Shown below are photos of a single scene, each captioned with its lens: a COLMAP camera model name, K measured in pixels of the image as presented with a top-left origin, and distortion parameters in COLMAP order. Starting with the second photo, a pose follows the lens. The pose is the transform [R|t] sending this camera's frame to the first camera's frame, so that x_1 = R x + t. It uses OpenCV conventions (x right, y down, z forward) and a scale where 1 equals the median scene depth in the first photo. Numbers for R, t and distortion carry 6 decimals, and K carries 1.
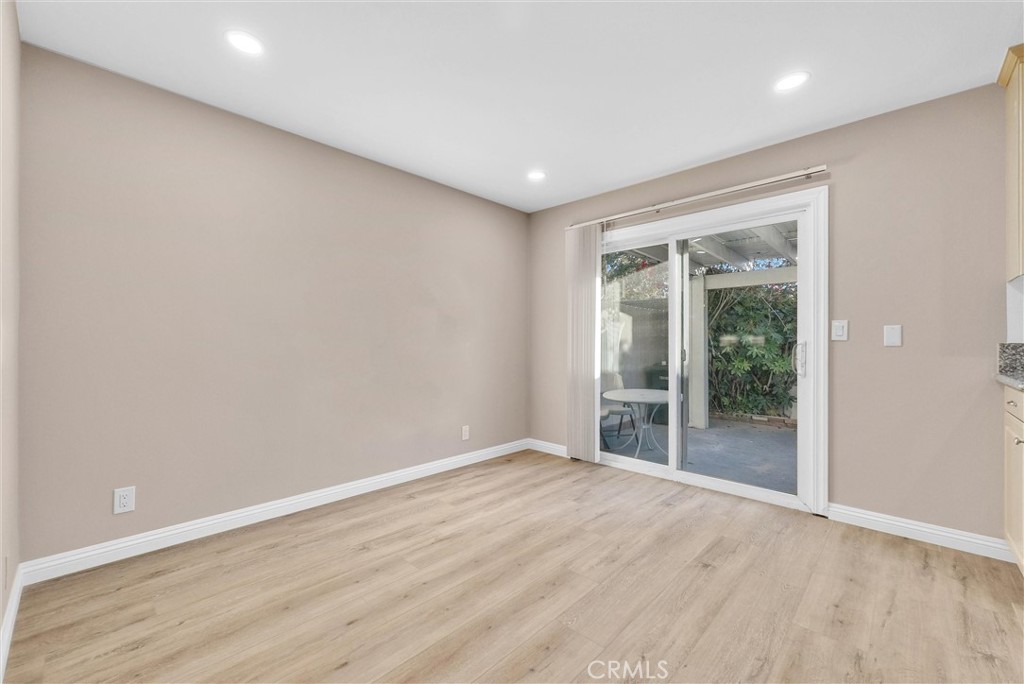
lens RADIAL K [[418.1, 0, 514.2], [0, 418.1, 344.0], [0, 0, 1]] dist [-0.000720, -0.000469]
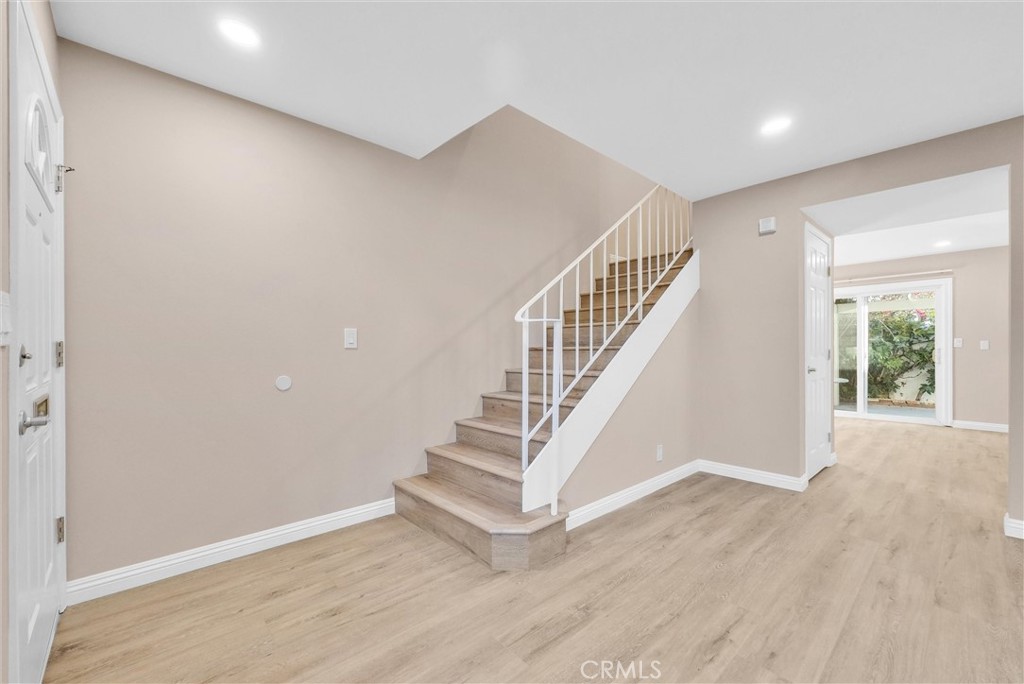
lens RADIAL K [[418.1, 0, 516.9], [0, 418.1, 368.3], [0, 0, 1]] dist [-0.000720, -0.000469]
pose [[0.998246, 0.000182, -0.059199, -1.486470], [0.002307, 0.999117, 0.041962, 0.004611], [0.059155, -0.042025, 0.997364, -1.394044]]
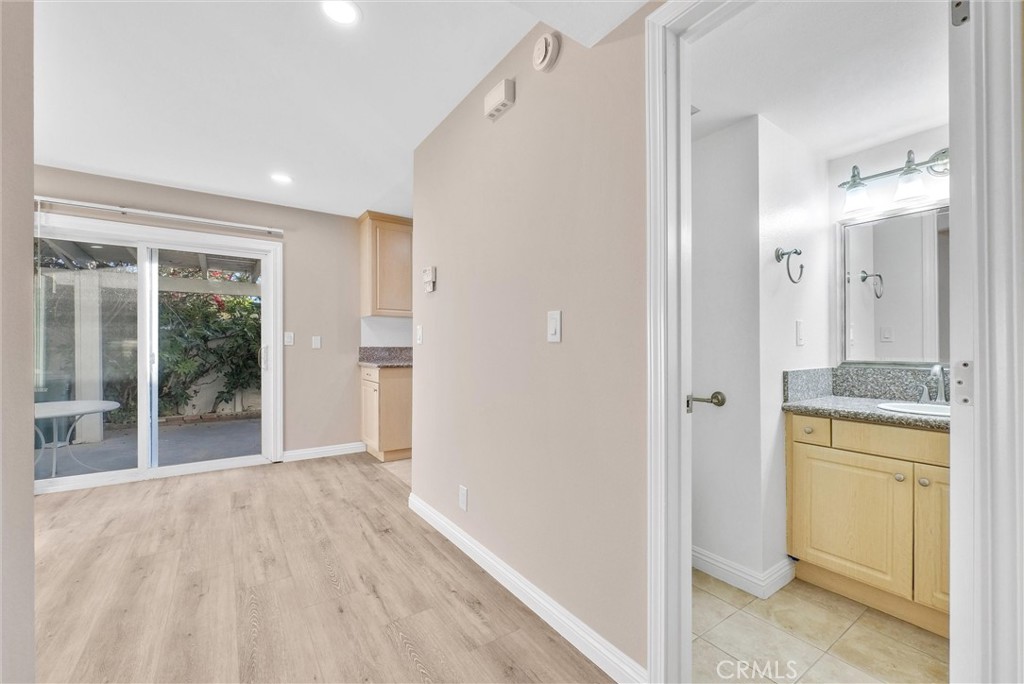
lens RADIAL K [[418.1, 0, 508.9], [0, 418.1, 333.9], [0, 0, 1]] dist [-0.000720, -0.000469]
pose [[0.206771, 0.029739, 0.977937, -0.602806], [0.001707, 0.999525, -0.030756, -0.001047], [-0.978388, 0.008029, 0.206622, -0.128767]]
